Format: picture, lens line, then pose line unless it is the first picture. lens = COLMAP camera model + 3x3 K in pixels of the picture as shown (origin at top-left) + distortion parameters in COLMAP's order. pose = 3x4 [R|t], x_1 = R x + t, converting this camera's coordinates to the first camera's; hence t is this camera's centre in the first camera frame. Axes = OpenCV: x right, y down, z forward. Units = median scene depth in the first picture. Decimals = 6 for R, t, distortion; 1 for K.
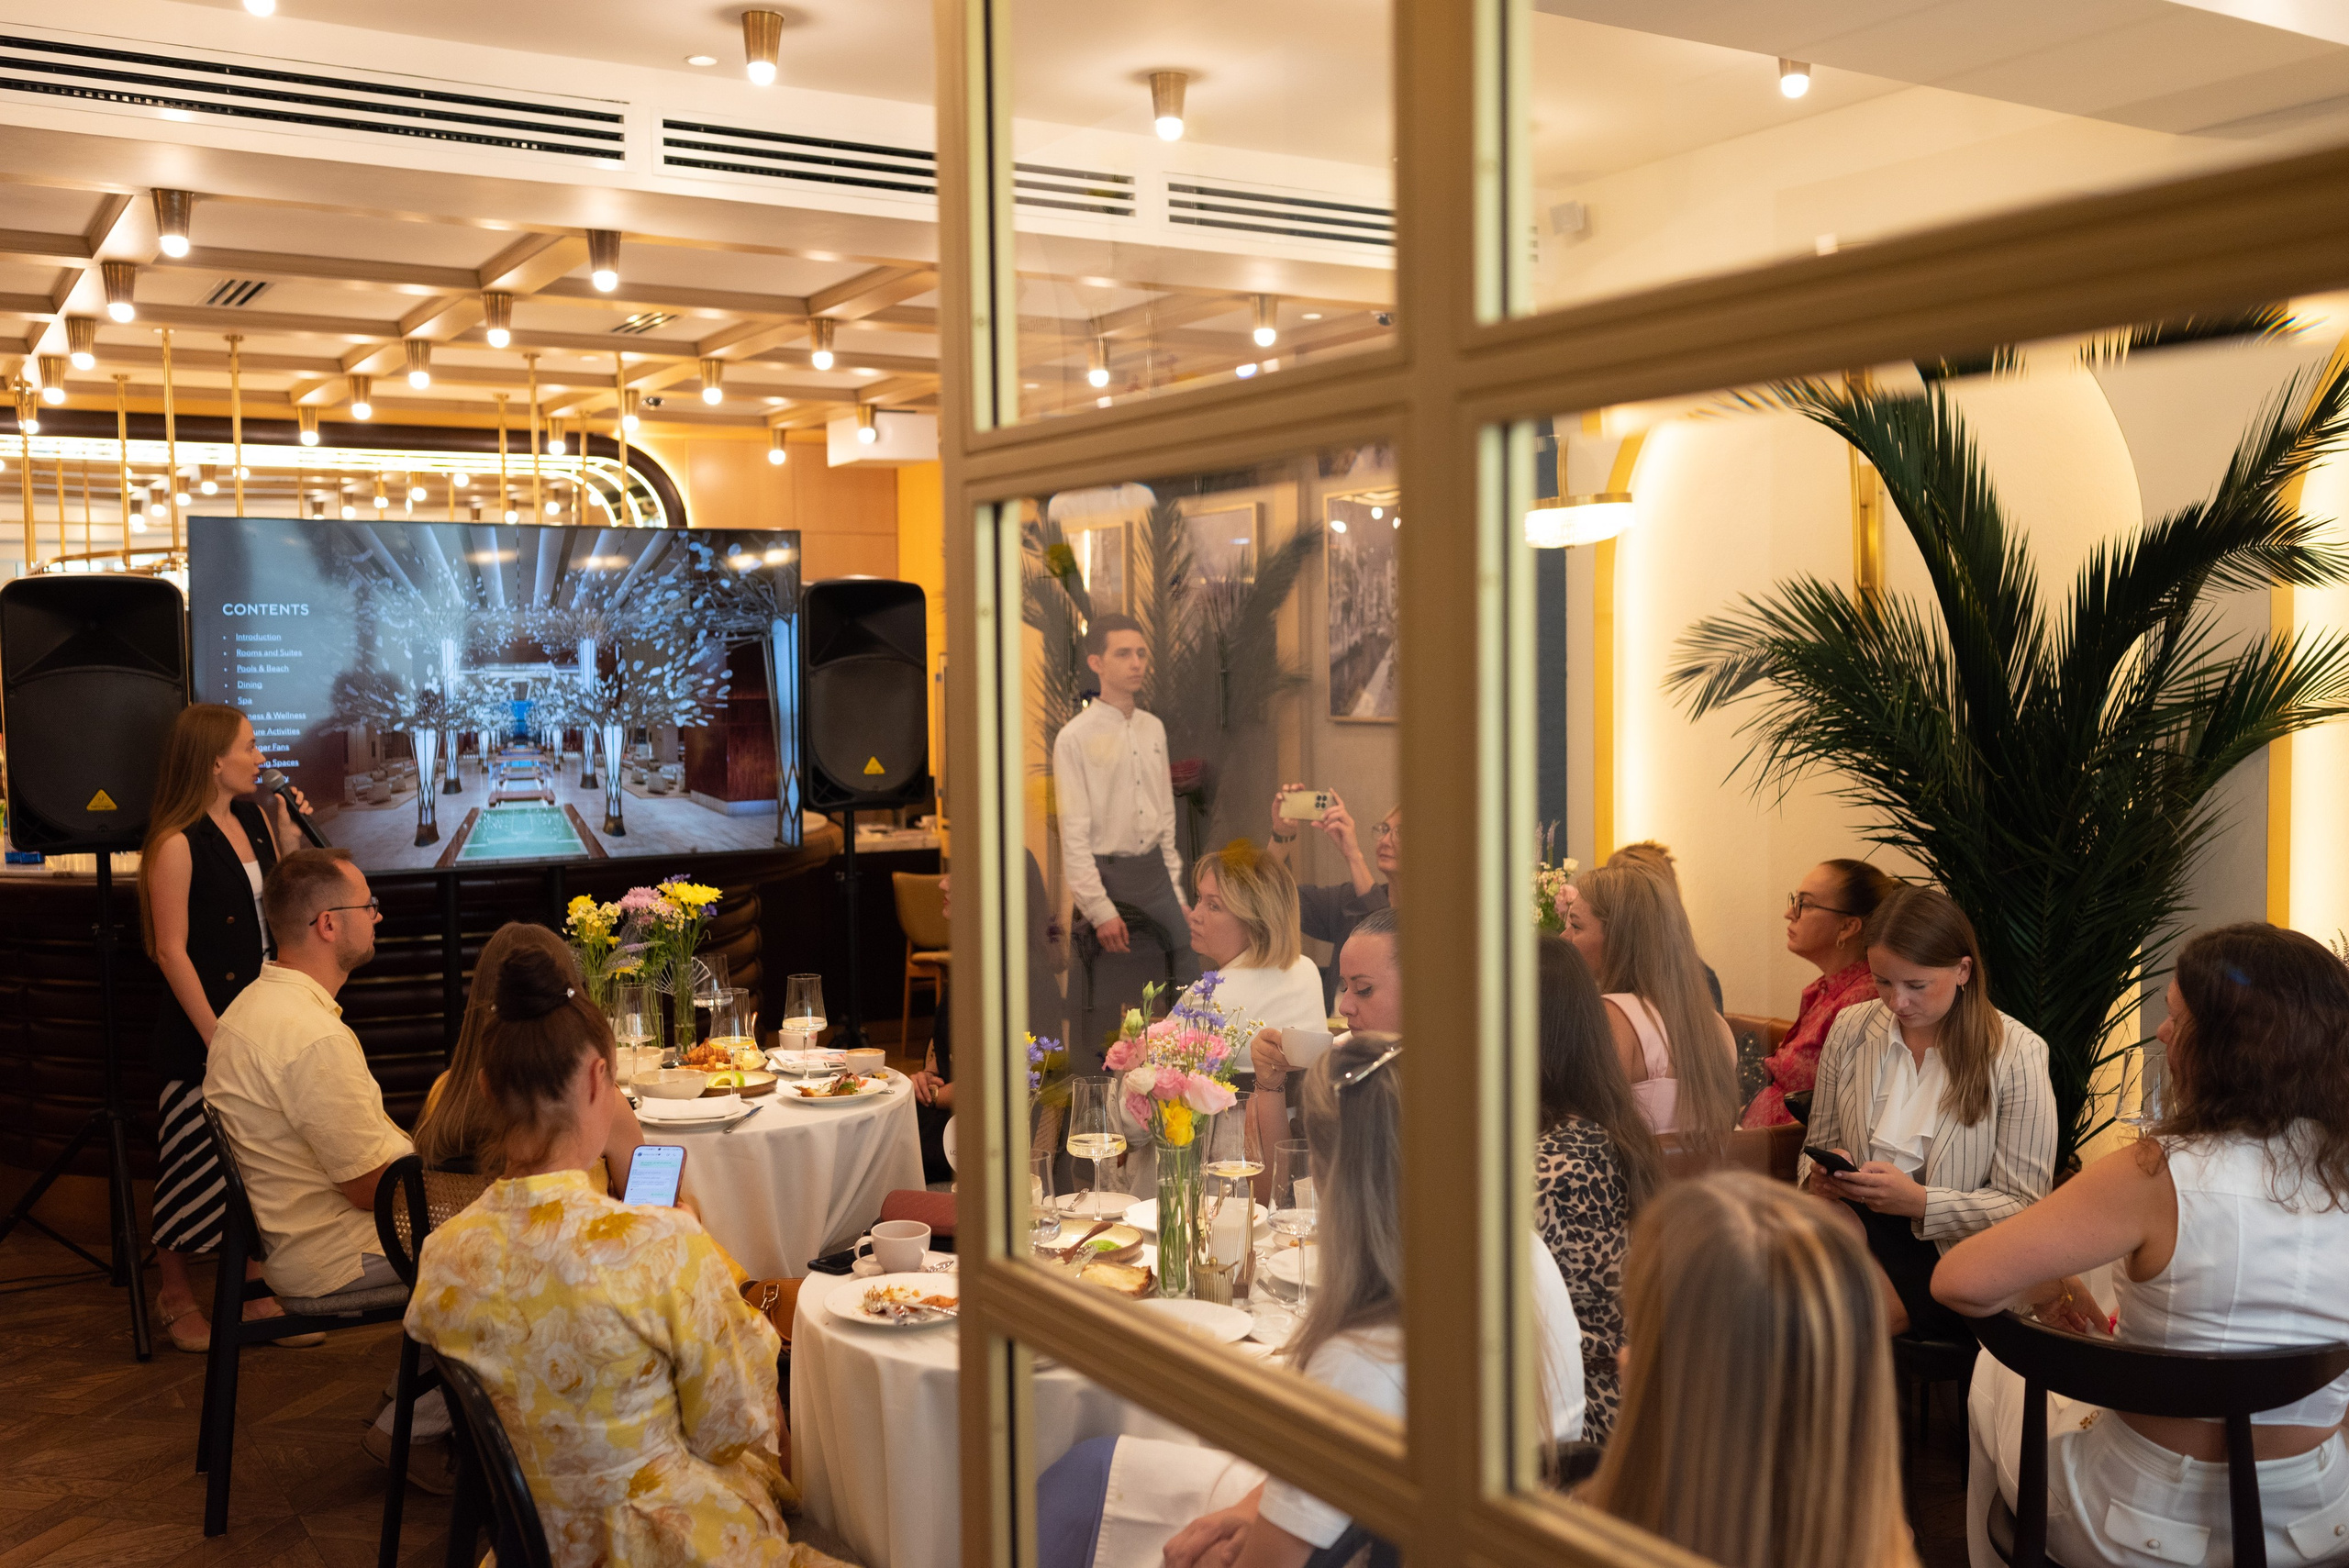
lens RADIAL K [[2230.1, 0, 1133.4], [0, 2230.1, 786.2], [0, 0, 1]] dist [0.005896, 0.031753]
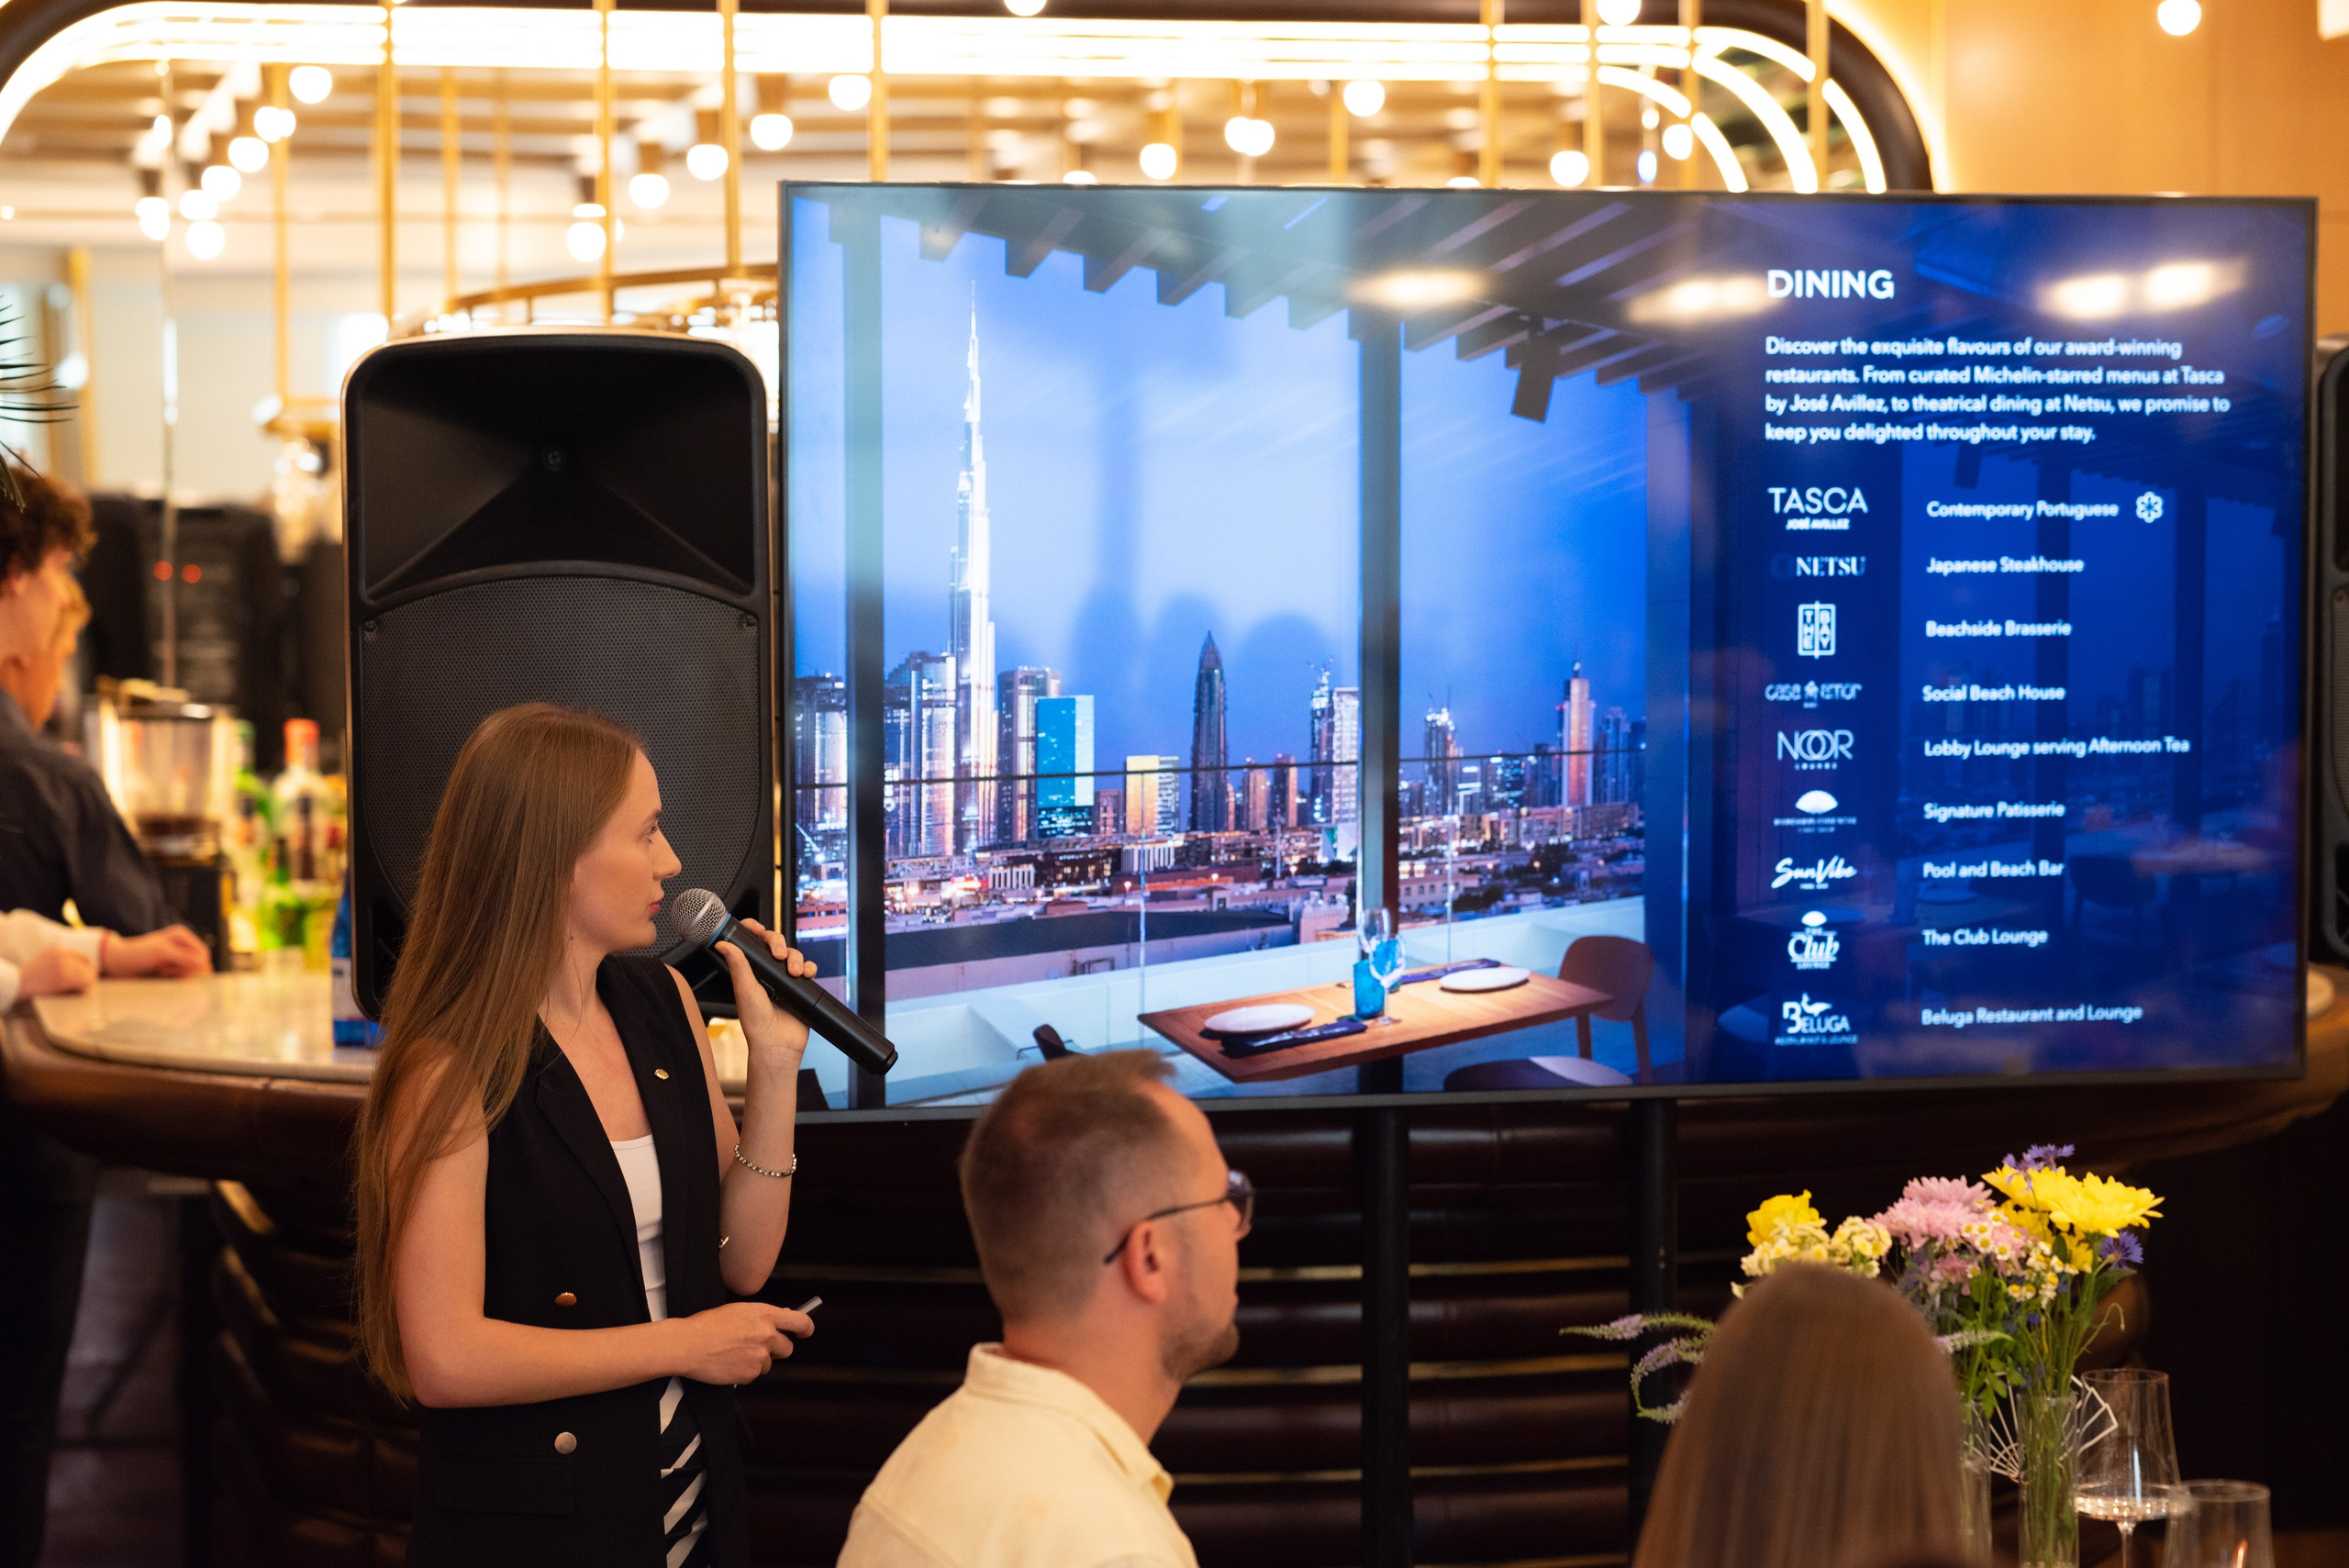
lens RADIAL K [[5742.5, 0, 1174.5], [0, 5742.5, 784.0], [0, 0, 1]] dist [-0.011927, 0.081827]
pose [[0.950718, 0.016842, -0.309599, -0.033895], [-0.022055, 0.999668, -0.013346, -0.002276], [0.309271, 0.019517, 0.950774, 0.049404]]
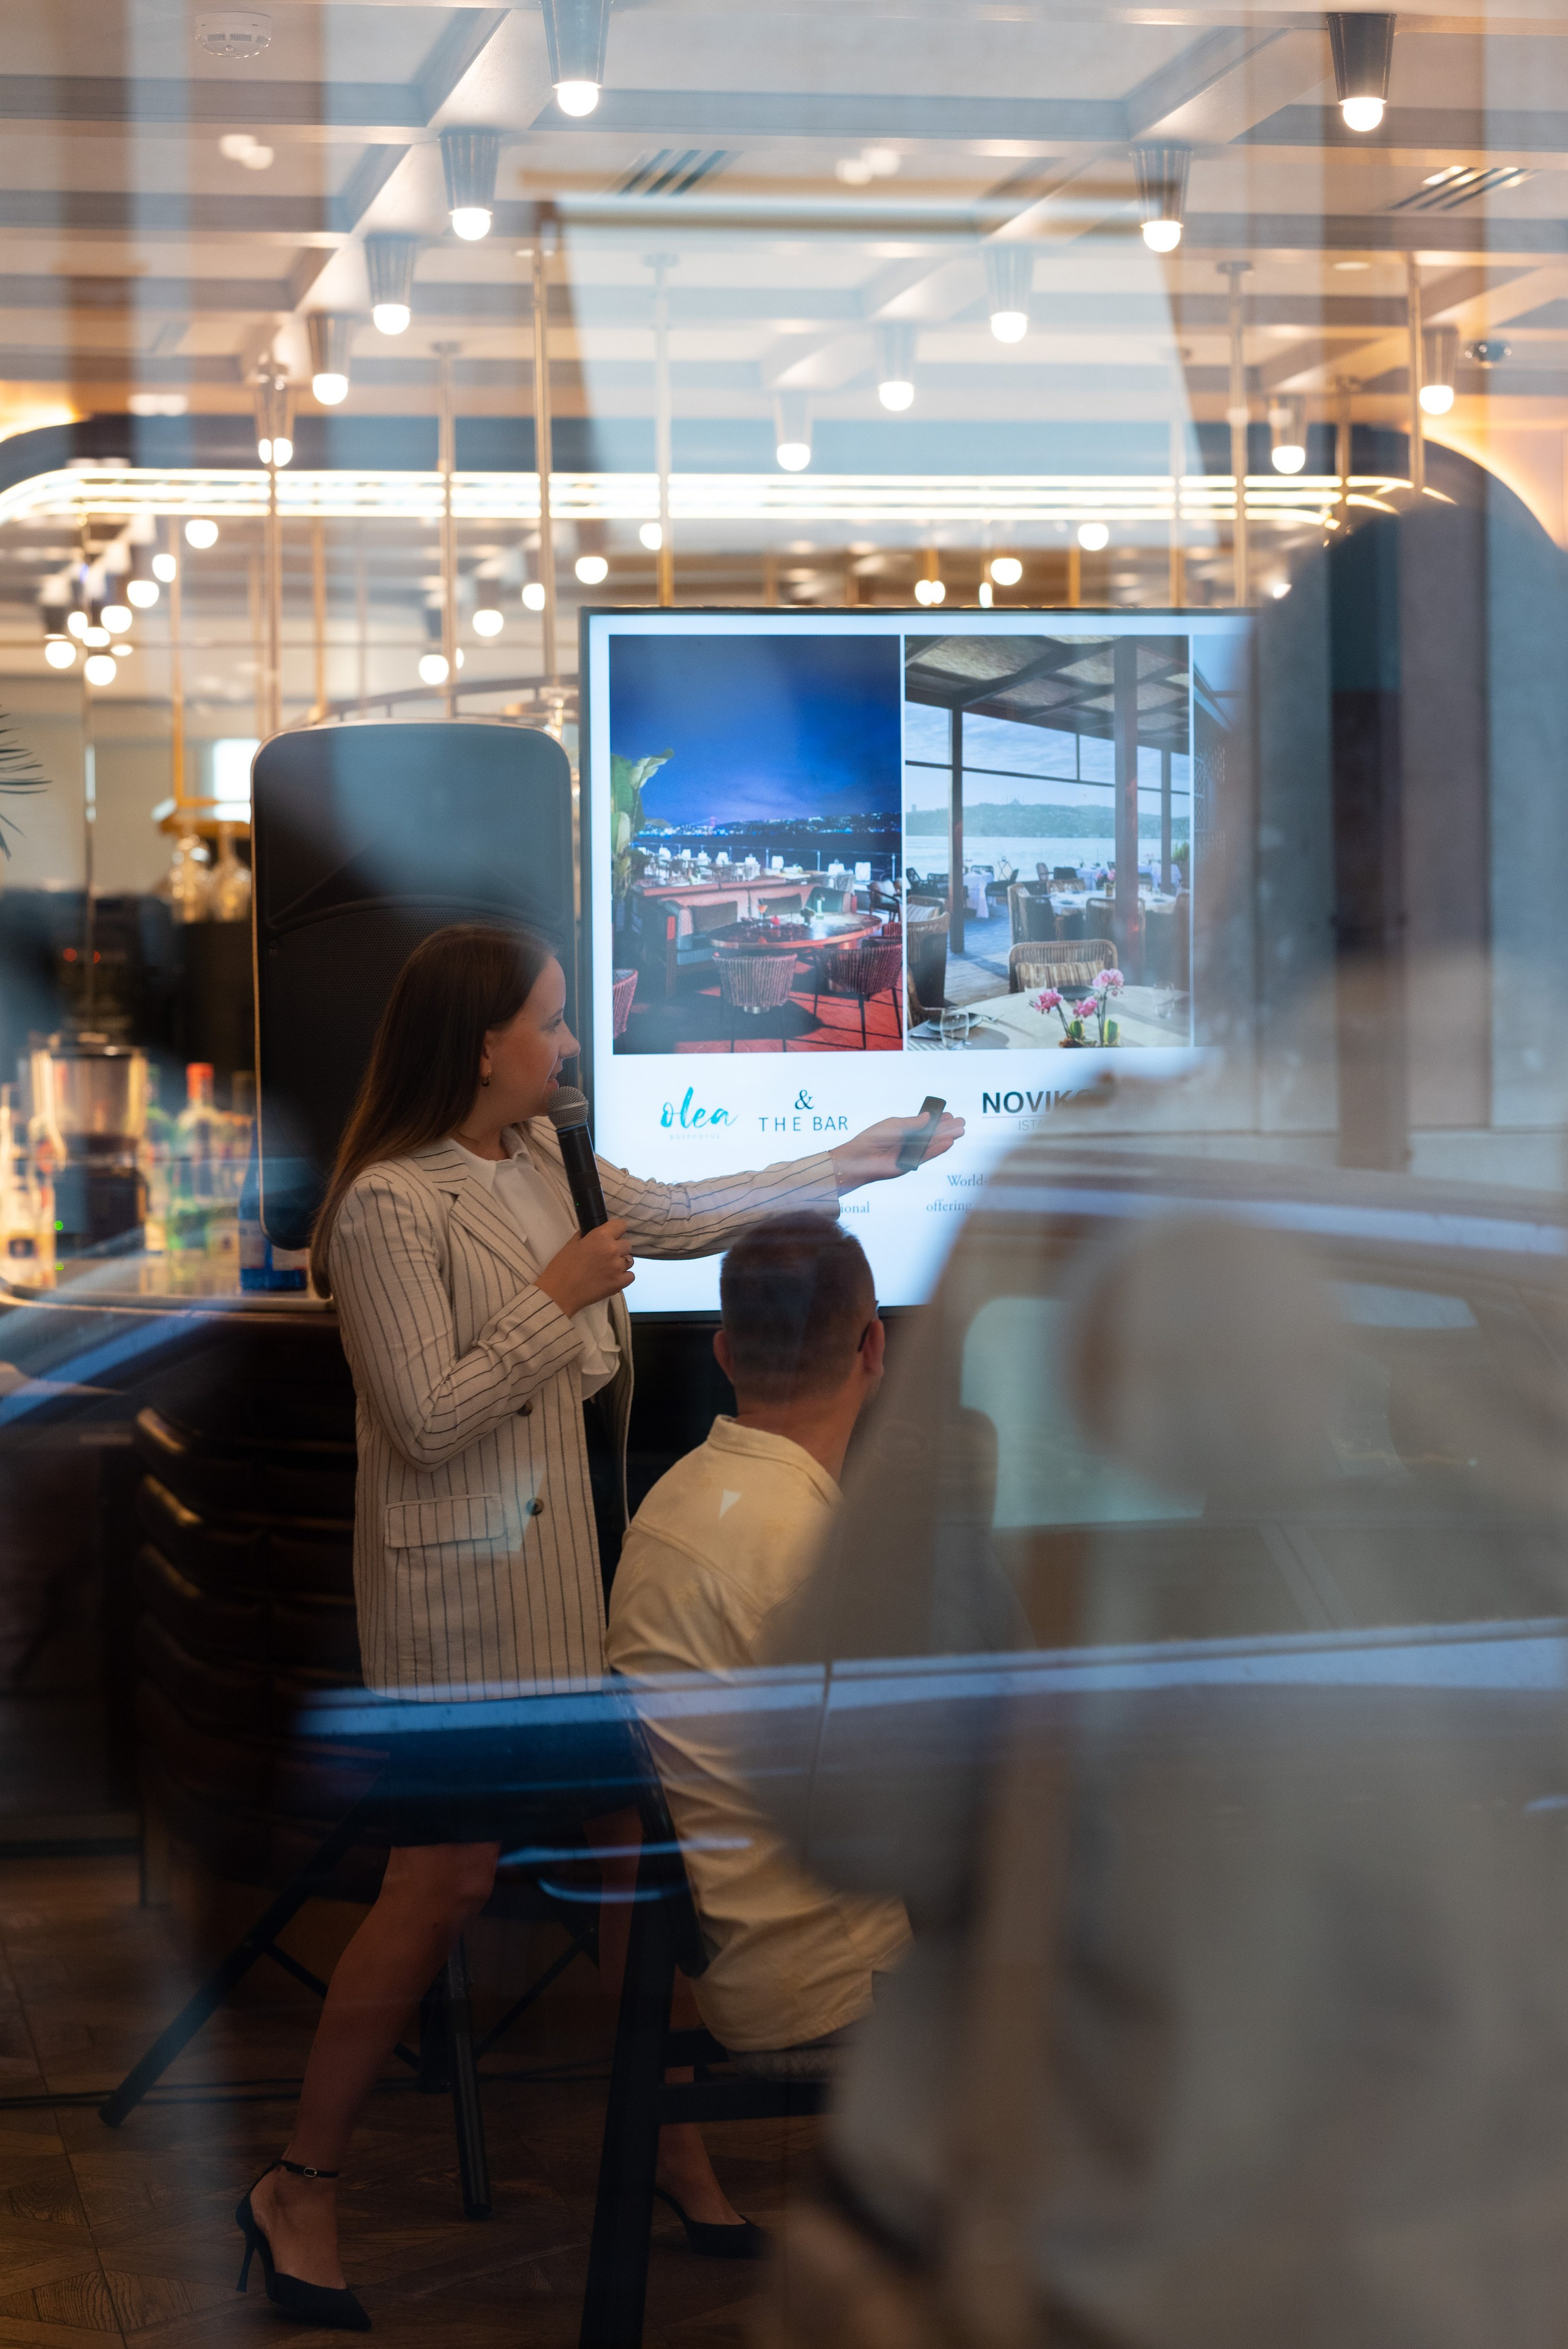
lens RADIAL K [[5260.9, 0, 784.0], [0, 5260.9, 1174.5], [0, 0, 1]] dist [0.065309, 0.060718]
pose [[0.938995, 0.013262, -0.343675, 0.036763], [-0.018217, 0.999771, -0.011193, 0.019439], [0.343448, 0.016771, 0.939022, -0.109065]]
